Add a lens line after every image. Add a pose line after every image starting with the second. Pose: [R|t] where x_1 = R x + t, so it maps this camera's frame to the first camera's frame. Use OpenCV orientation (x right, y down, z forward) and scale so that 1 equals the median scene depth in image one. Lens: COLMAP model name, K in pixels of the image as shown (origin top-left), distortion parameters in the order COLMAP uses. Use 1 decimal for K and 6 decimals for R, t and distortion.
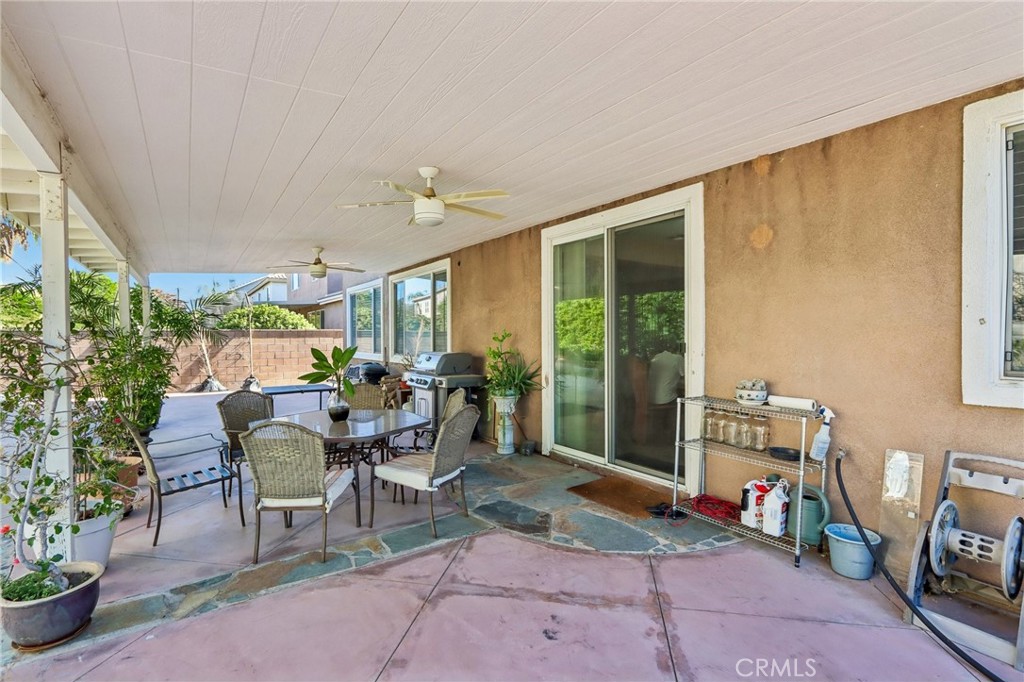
lens RADIAL K [[475.3, 0, 506.9], [0, 475.3, 338.0], [0, 0, 1]] dist [0.000670, -0.000054]
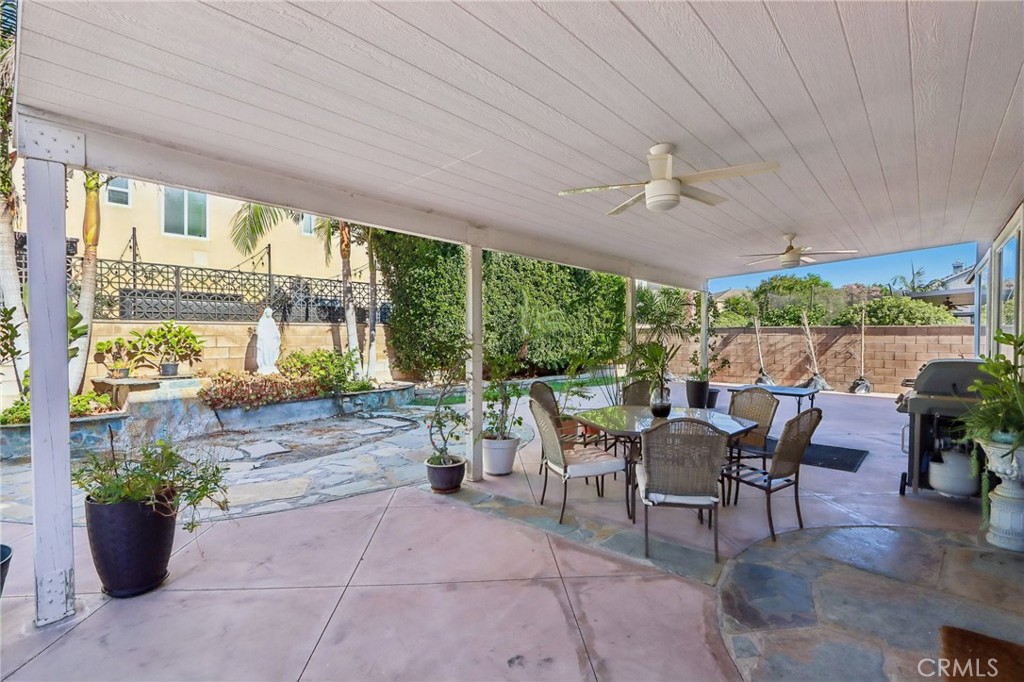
lens RADIAL K [[475.3, 0, 506.9], [0, 475.3, 338.0], [0, 0, 1]] dist [0.000670, -0.000054]
pose [[0.251665, 0.011274, -0.967749, 0.626558], [-0.005080, 0.999934, 0.010327, -0.004072], [0.967801, 0.002317, 0.251706, 0.489847]]
